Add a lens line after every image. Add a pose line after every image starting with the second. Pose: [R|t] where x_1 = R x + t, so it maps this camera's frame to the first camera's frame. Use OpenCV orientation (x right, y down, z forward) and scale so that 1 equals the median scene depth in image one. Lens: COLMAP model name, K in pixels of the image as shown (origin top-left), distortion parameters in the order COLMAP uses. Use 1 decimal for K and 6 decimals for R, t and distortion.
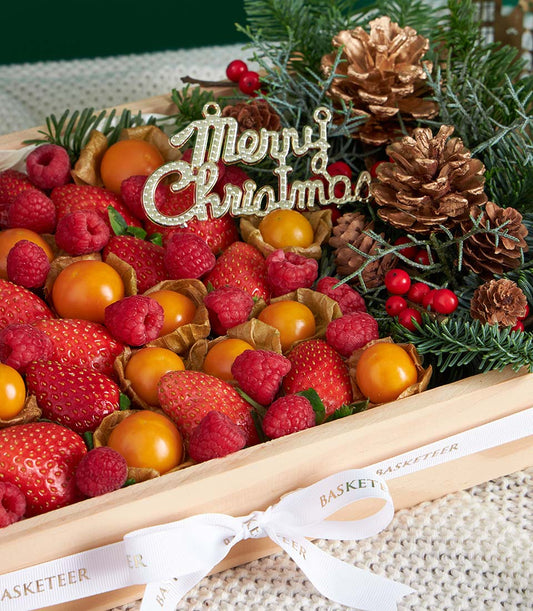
lens RADIAL K [[2117.8, 0, 266.5], [0, 2117.8, 305.5], [0, 0, 1]] dist [-0.065762, -3.978160]
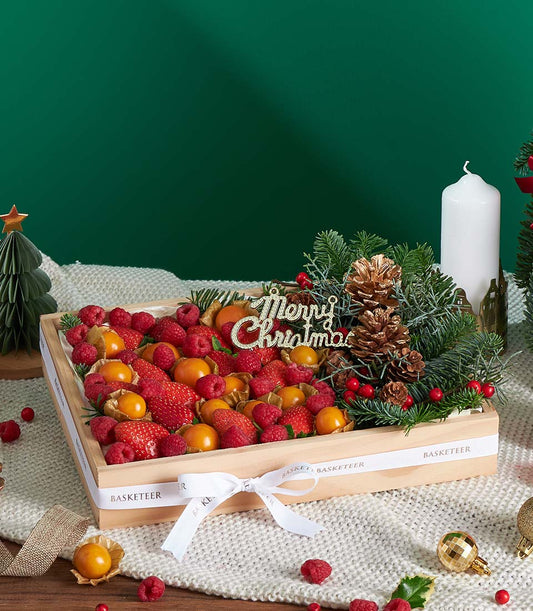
lens RADIAL K [[2117.8, 0, 266.5], [0, 2117.8, 305.5], [0, 0, 1]] dist [-0.065762, -3.978160]
pose [[0.980964, 0.089078, -0.172551, 0.306999], [-0.116032, 0.981388, -0.153014, 0.218384], [0.155710, 0.170123, 0.973043, -0.867344]]
